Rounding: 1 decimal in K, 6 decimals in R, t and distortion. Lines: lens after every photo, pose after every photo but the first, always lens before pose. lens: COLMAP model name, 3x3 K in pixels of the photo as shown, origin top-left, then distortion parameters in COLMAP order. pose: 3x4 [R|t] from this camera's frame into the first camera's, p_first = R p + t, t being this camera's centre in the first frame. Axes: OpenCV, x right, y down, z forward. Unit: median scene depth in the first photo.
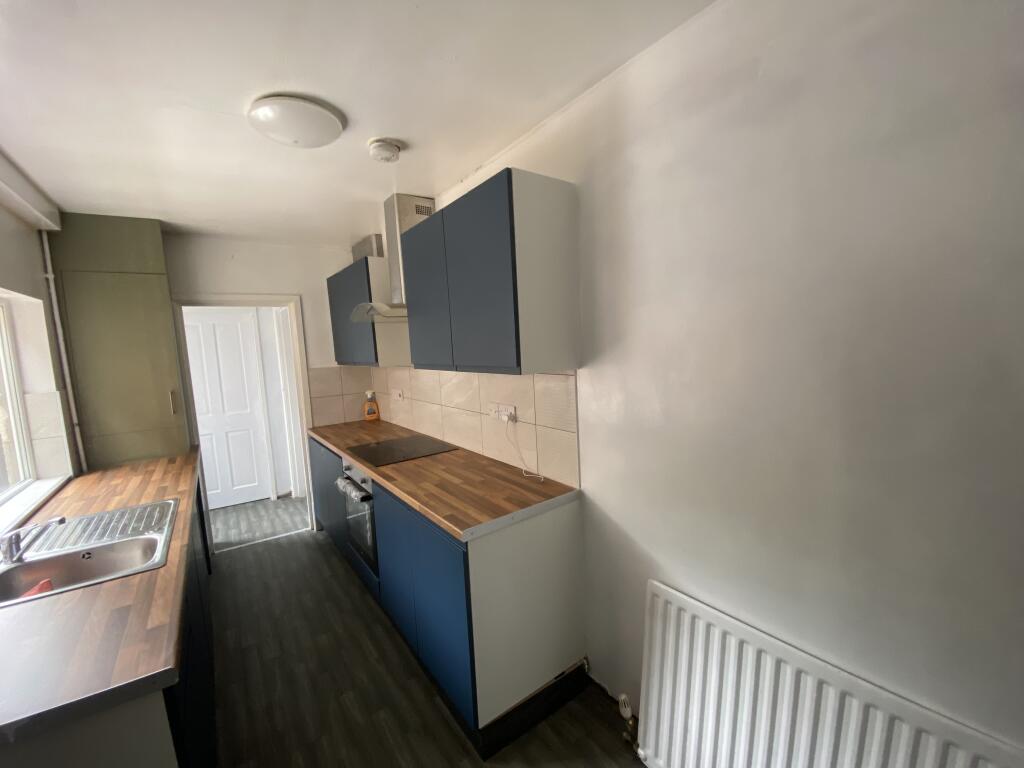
lens RADIAL K [[416.2, 0, 512.0], [0, 416.2, 384.0], [0, 0, 1]] dist [0.000312, -0.000186]
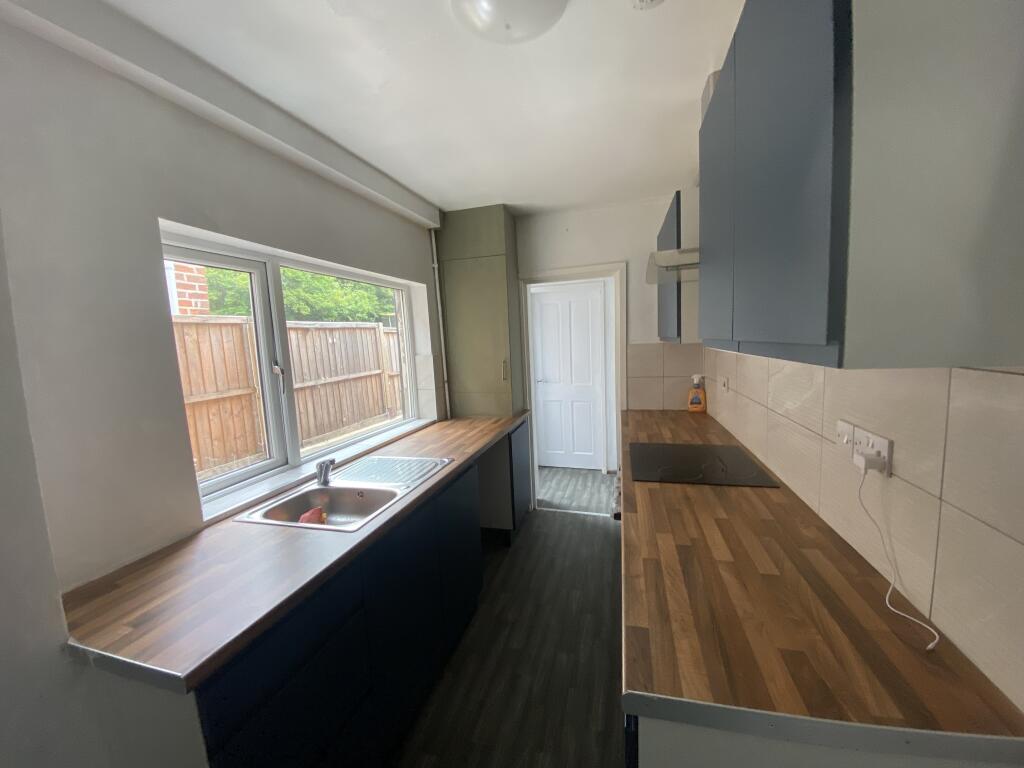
lens RADIAL K [[408.8, 0, 515.9], [0, 408.8, 387.7], [0, 0, 1]] dist [0.023872, -0.024303]
pose [[0.627491, 0.110866, -0.770690, 0.068498], [-0.064052, 0.993806, 0.090811, -0.011616], [0.775984, -0.007619, 0.630706, 0.346982]]
